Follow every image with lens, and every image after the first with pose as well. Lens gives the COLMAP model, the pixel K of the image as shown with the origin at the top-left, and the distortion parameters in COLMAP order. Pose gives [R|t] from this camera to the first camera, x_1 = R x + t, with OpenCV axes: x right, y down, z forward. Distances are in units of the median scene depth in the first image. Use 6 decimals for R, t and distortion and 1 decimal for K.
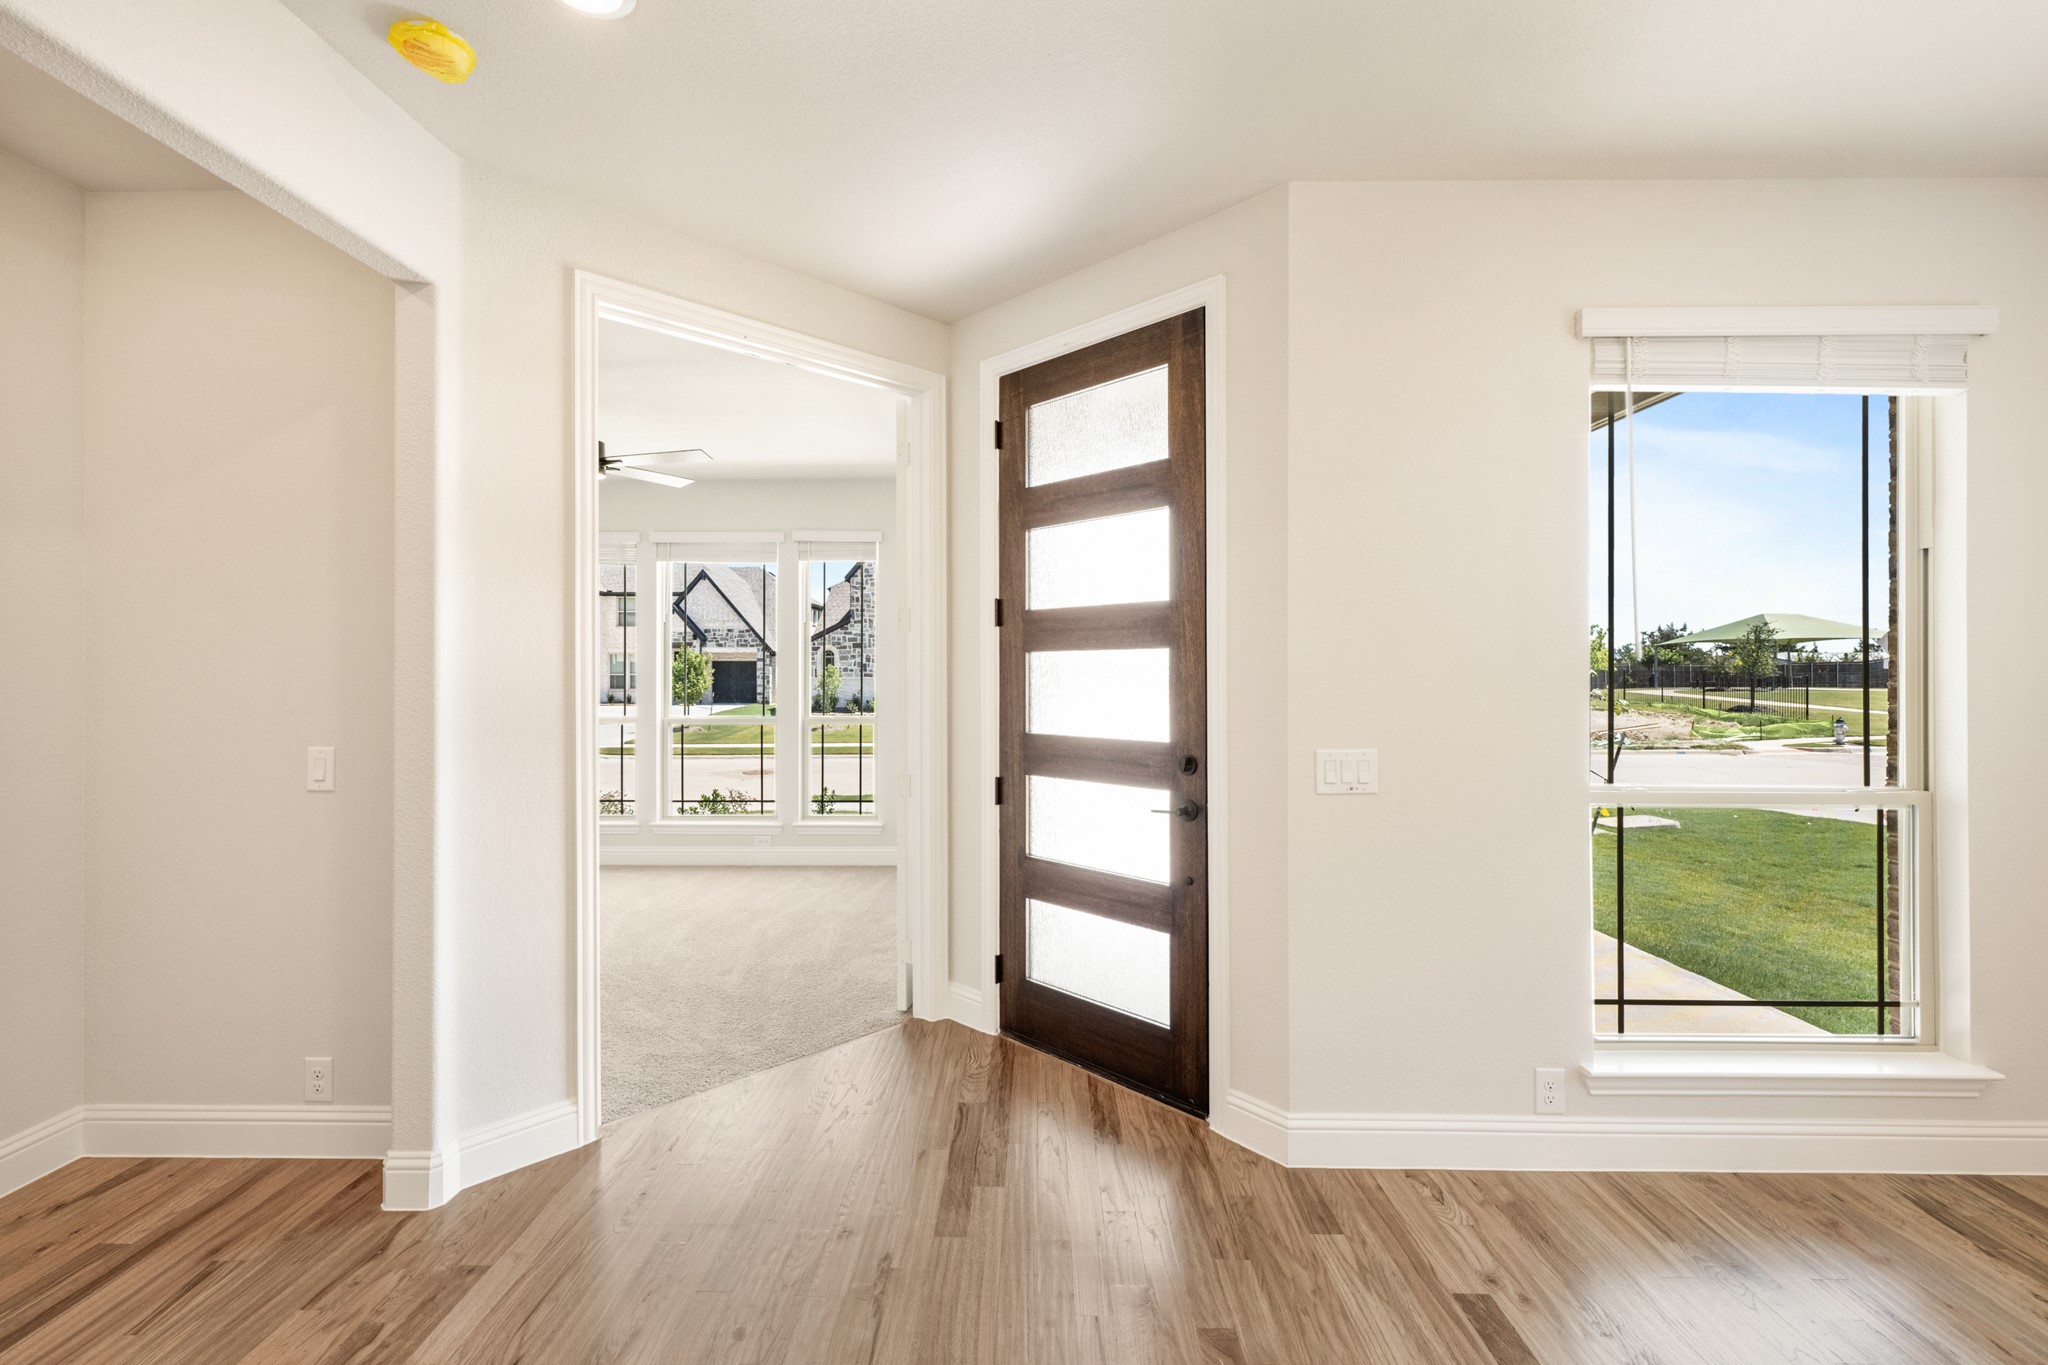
lens RADIAL K [[890.2, 0, 1016.0], [0, 890.2, 675.3], [0, 0, 1]] dist [-0.001536, -0.000236]
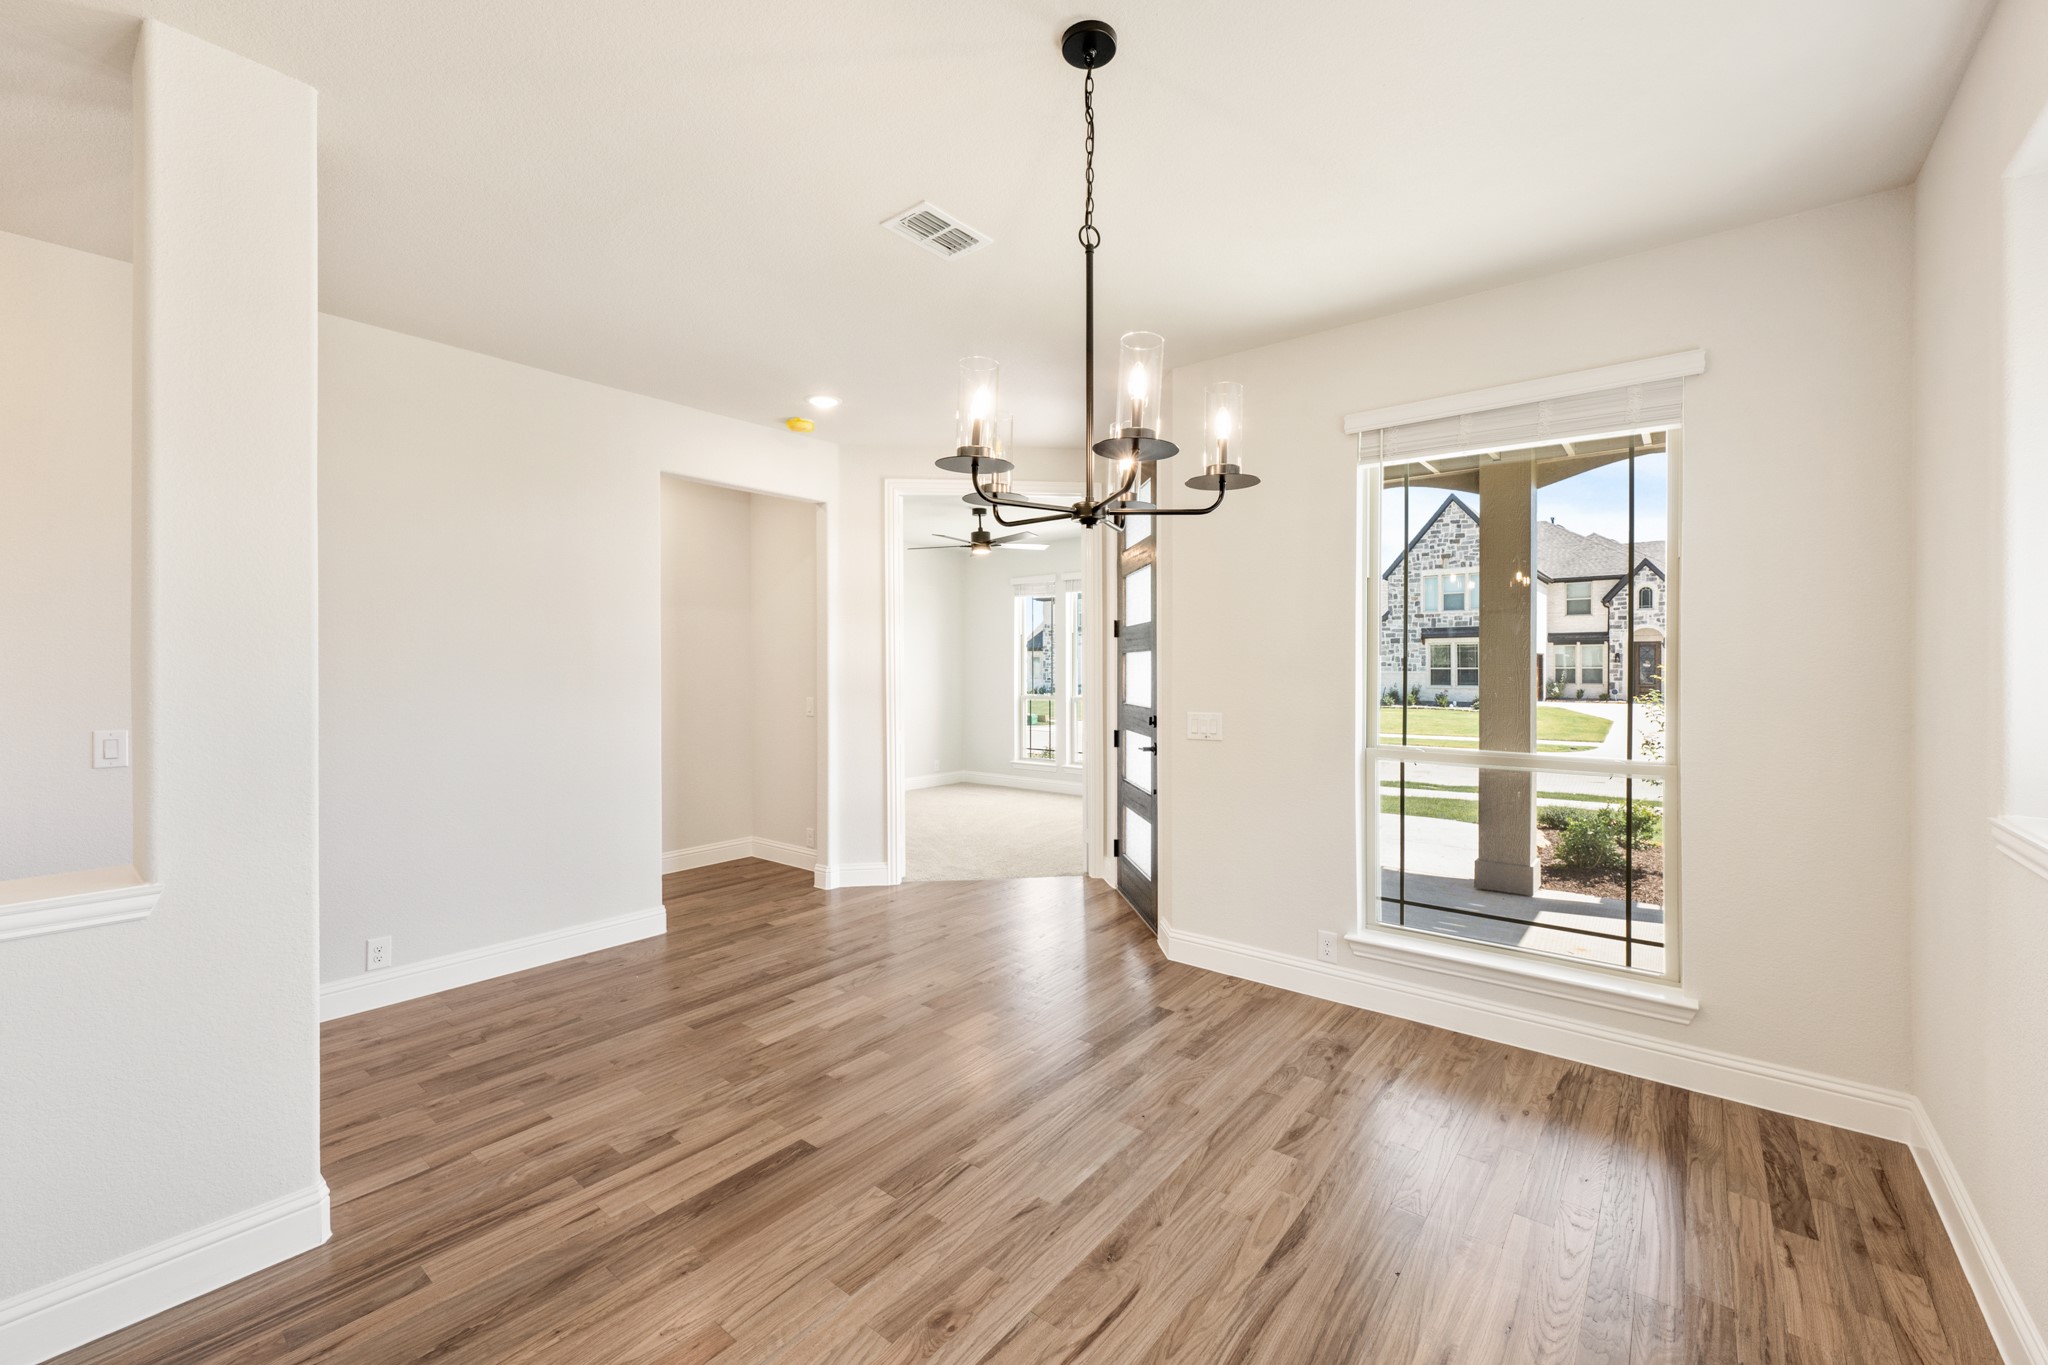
lens RADIAL K [[826.7, 0, 1021.2], [0, 826.7, 693.3], [0, 0, 1]] dist [0.001617, -0.000019]
pose [[0.787914, 0.019149, -0.615487, 1.005037], [-0.001442, 0.999571, 0.029253, 0.003465], [0.615783, -0.022161, 0.787604, -0.382300]]
